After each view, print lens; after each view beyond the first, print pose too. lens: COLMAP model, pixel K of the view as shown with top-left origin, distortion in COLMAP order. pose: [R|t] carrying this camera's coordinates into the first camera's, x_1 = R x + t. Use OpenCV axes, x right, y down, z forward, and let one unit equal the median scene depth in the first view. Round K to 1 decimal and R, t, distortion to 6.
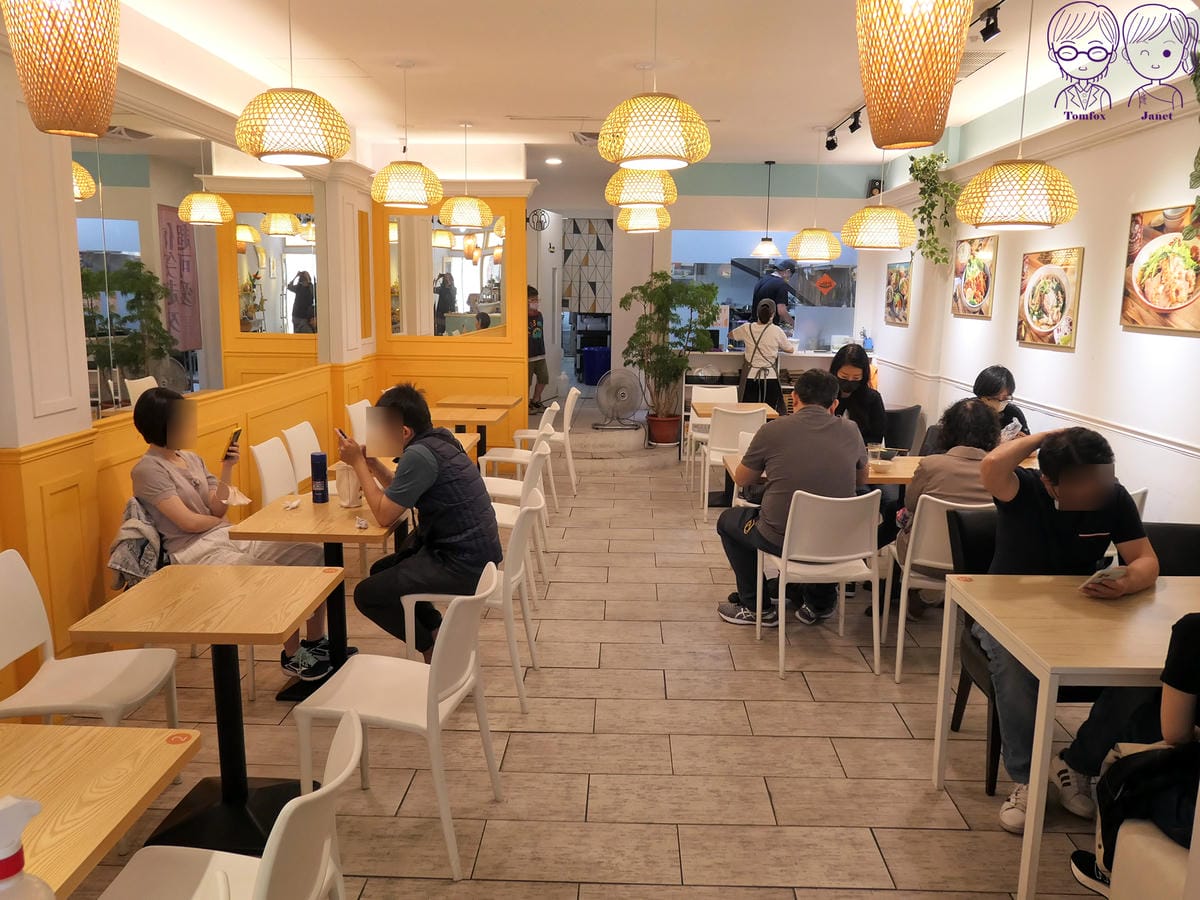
lens RADIAL K [[965.2, 0, 605.2], [0, 965.2, 448.7], [0, 0, 1]] dist [-0.016626, 0.034372]
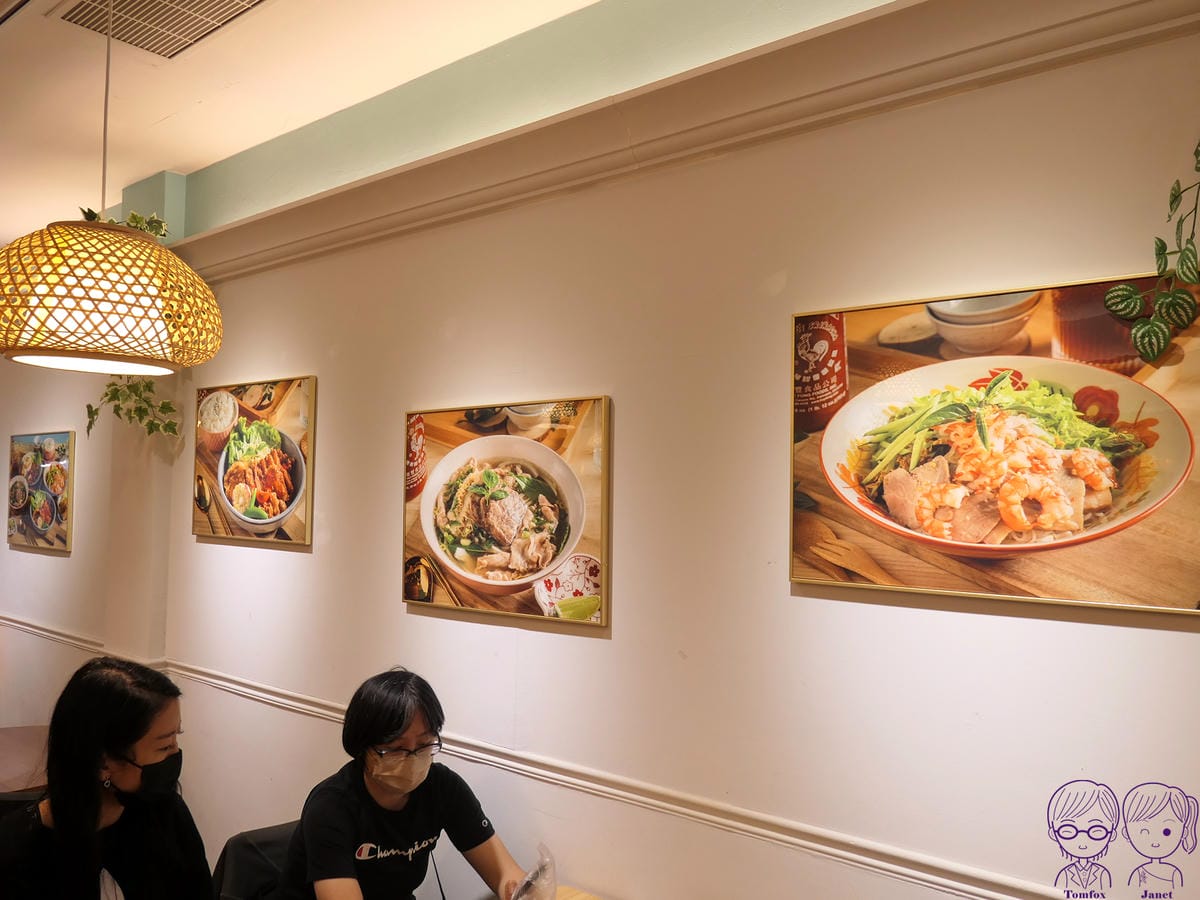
lens RADIAL K [[965.2, 0, 600.4], [0, 965.2, 450.2], [0, 0, 1]] dist [-0.016626, 0.034372]
pose [[0.633115, 0.028945, 0.773516, 0.123209], [0.120159, 0.983512, -0.135152, -0.101132], [-0.764674, 0.178511, 0.619199, 0.588653]]
